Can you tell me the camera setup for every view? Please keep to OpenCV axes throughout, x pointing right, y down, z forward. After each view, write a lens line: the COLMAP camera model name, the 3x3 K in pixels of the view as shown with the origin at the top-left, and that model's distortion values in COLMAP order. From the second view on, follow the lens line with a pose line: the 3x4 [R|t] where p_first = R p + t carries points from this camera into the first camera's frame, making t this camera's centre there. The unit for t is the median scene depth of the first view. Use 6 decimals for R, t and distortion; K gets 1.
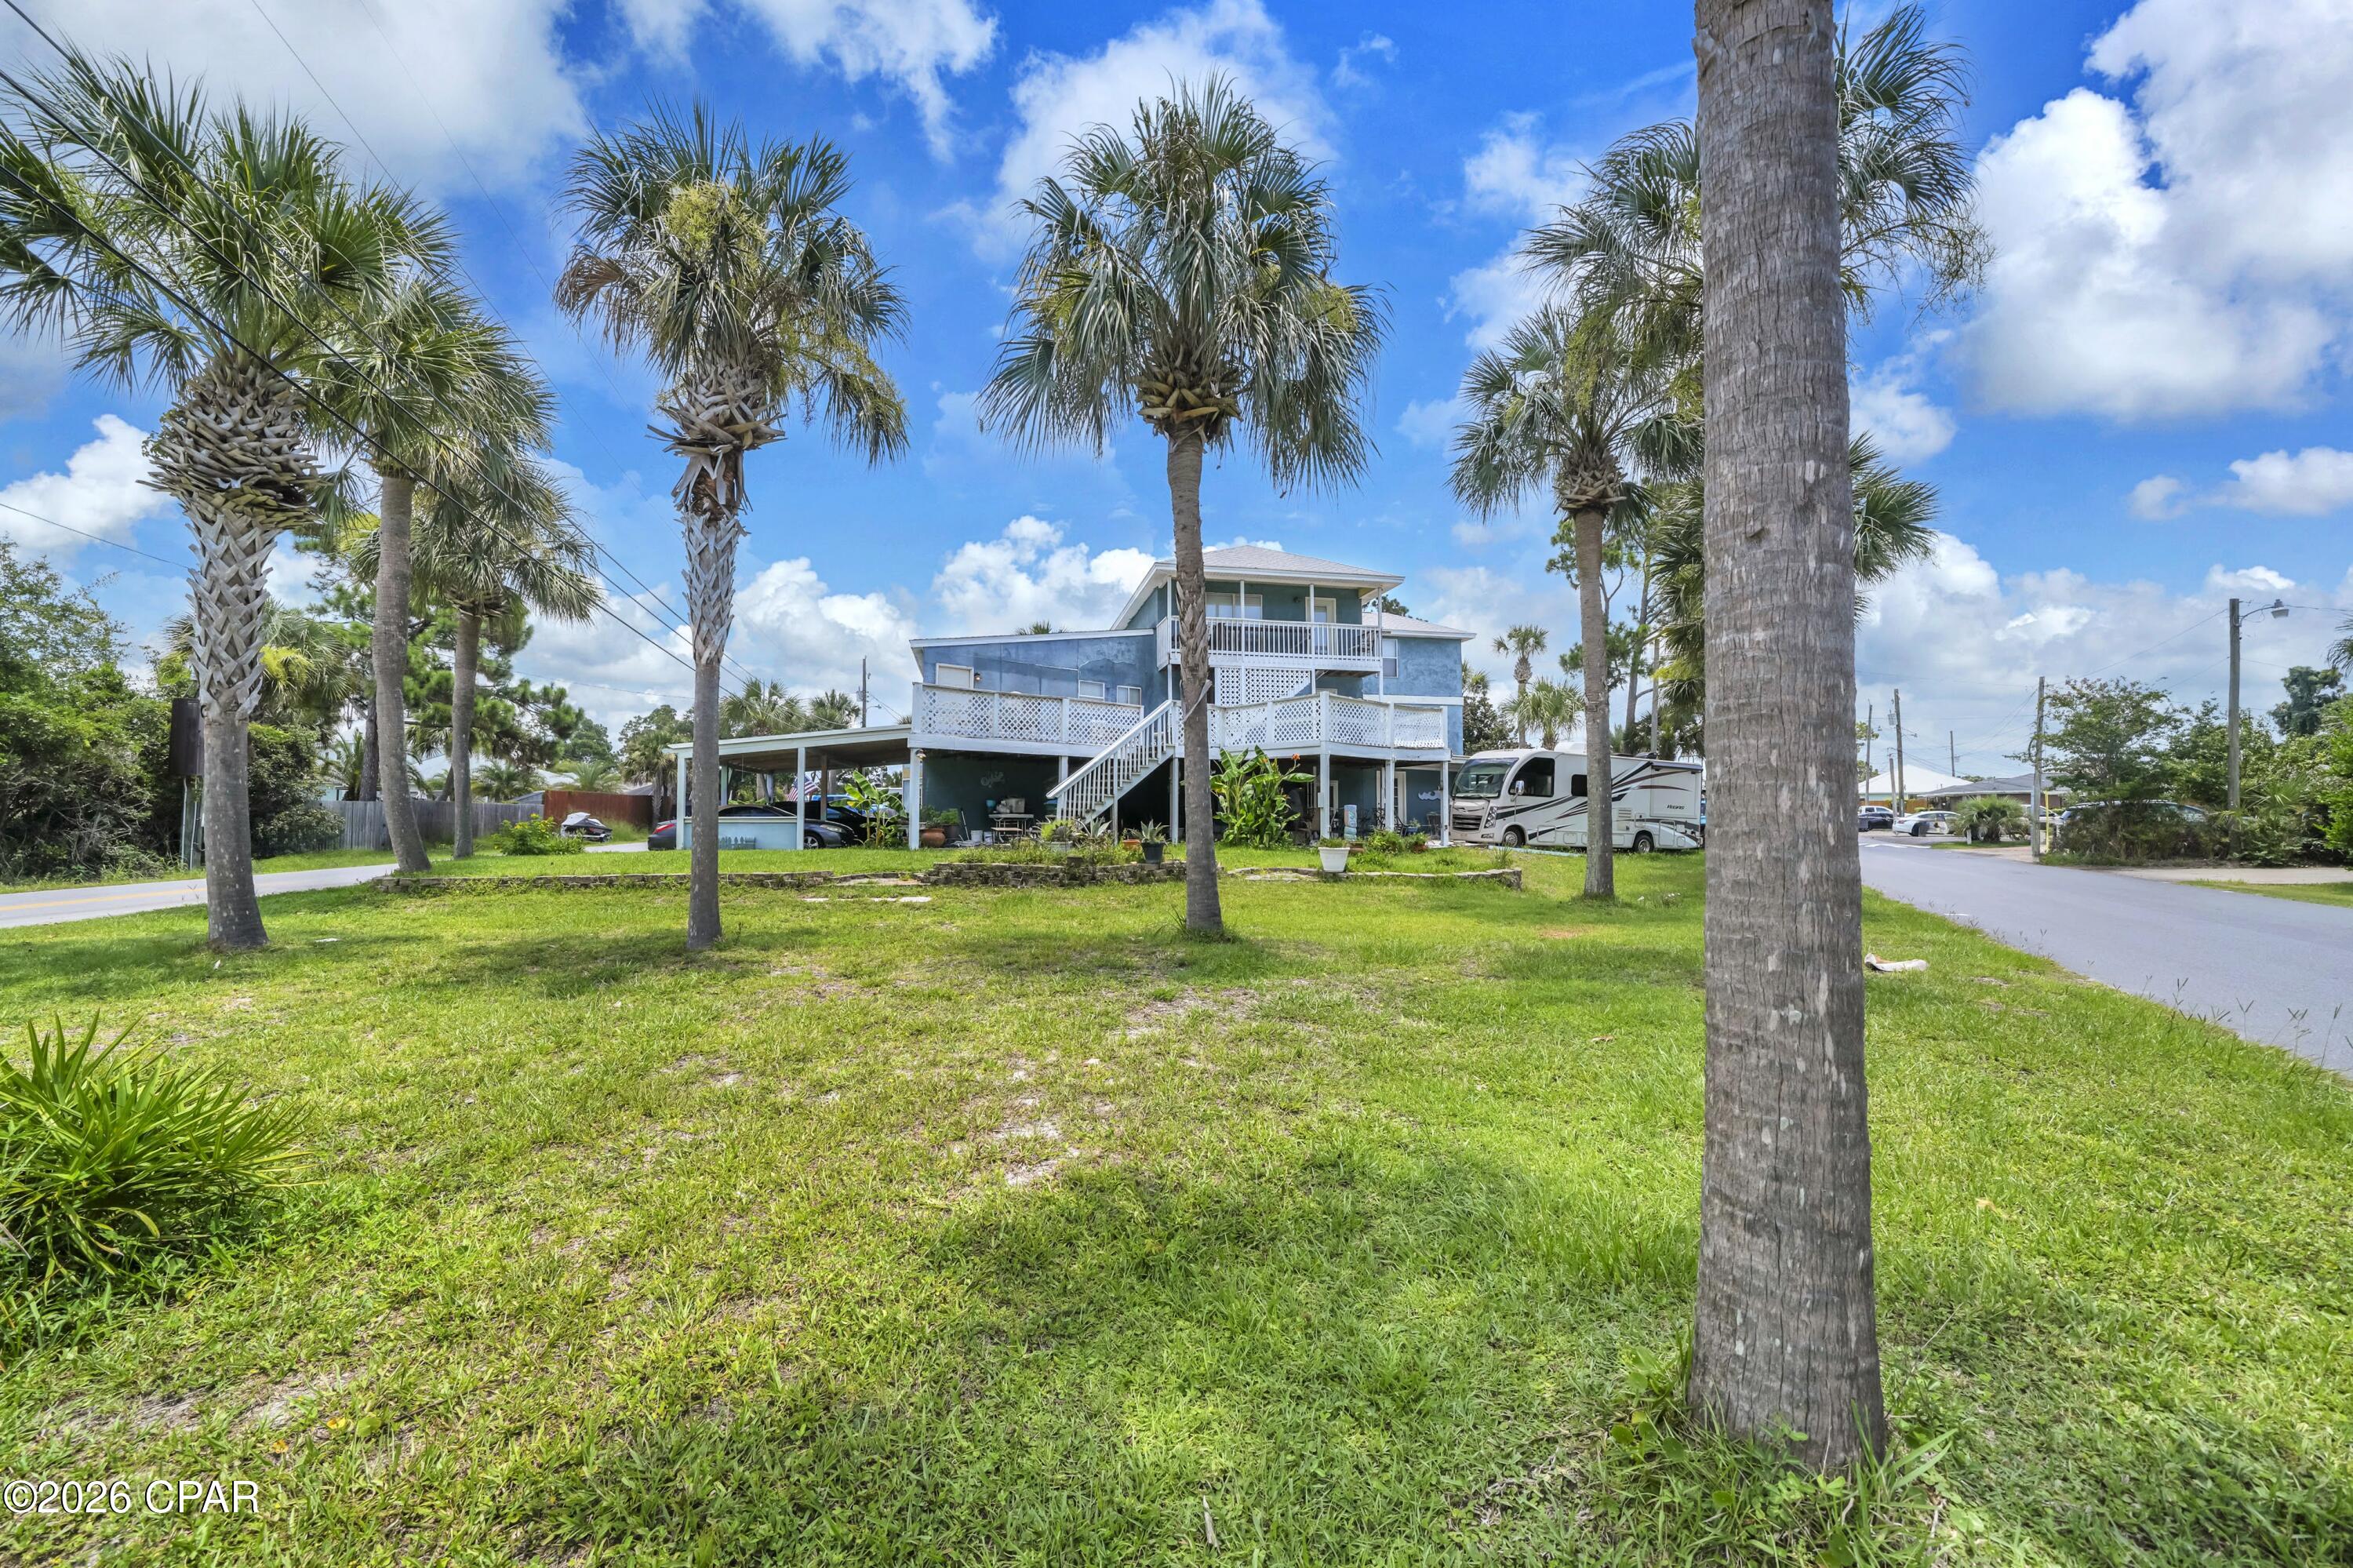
lens RADIAL K [[832.5, 0, 1170.0], [0, 832.5, 839.2], [0, 0, 1]] dist [-0.009726, 0.000214]
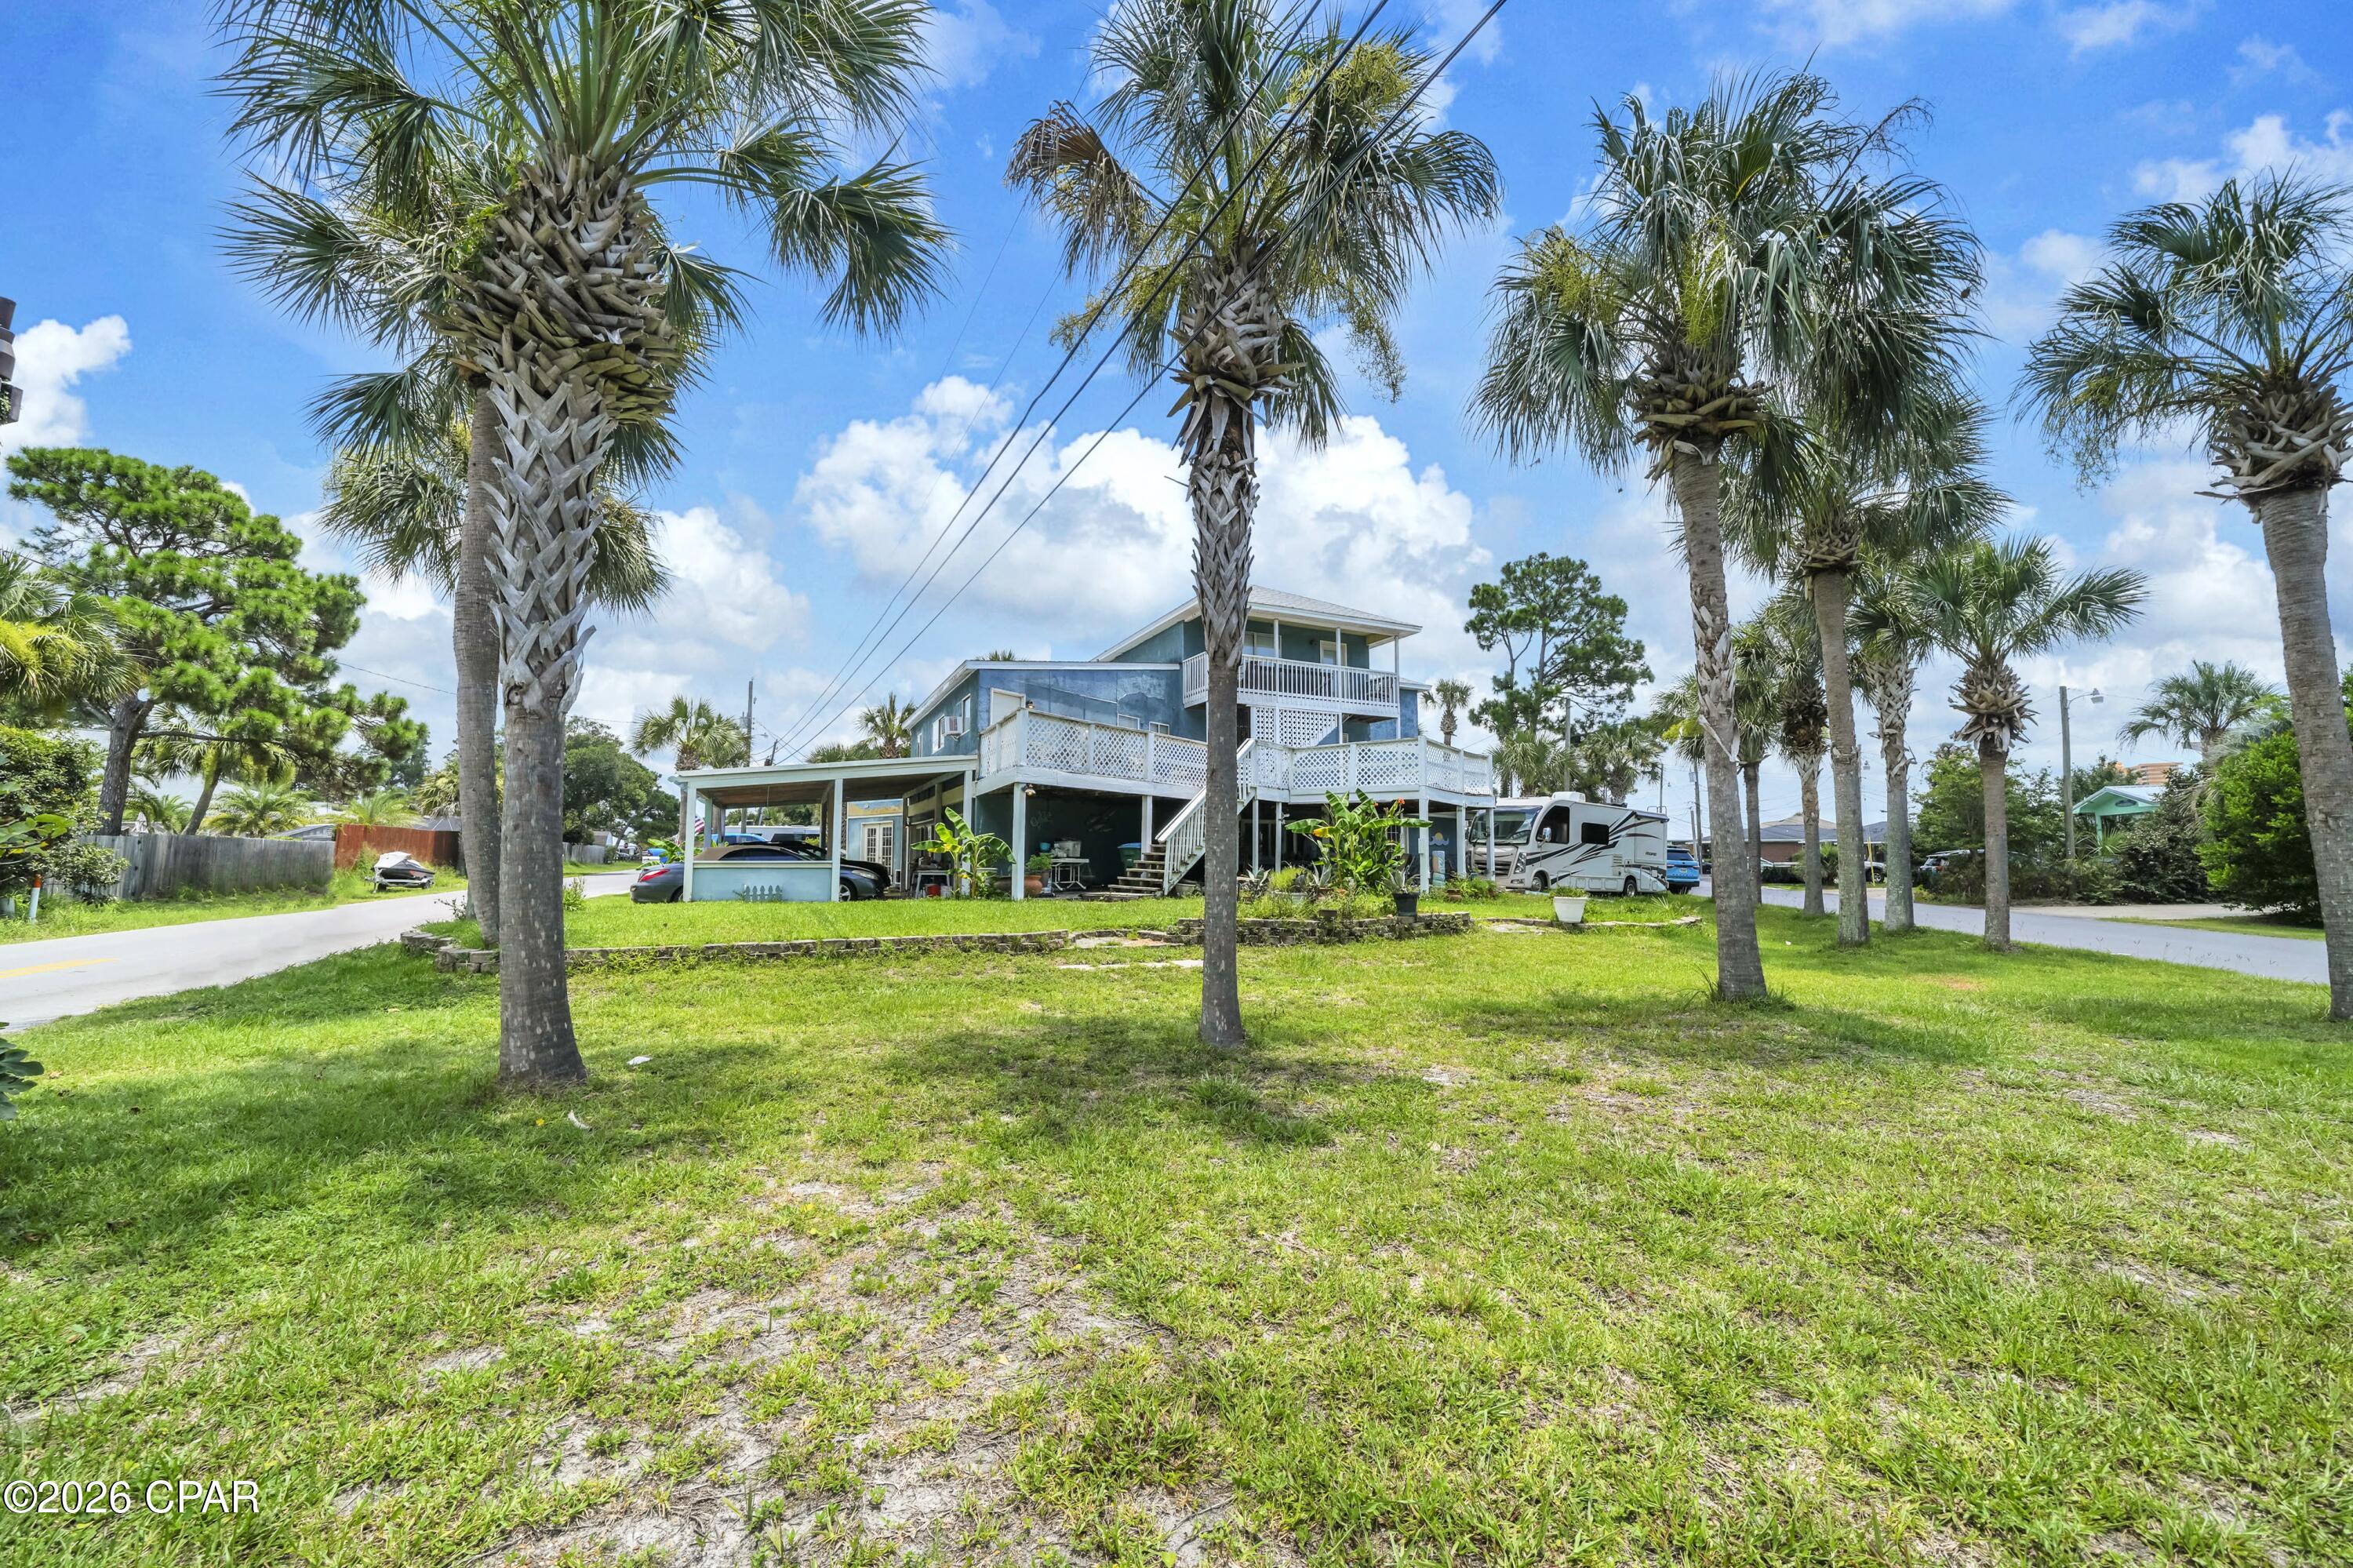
lens RADIAL K [[832.5, 0, 1170.0], [0, 832.5, 839.2], [0, 0, 1]] dist [-0.009726, 0.000214]
pose [[0.975836, 0.008755, 0.218330, -0.259502], [0.002259, 0.998739, -0.050146, -0.005371], [-0.218494, 0.049427, 0.974586, 0.093960]]
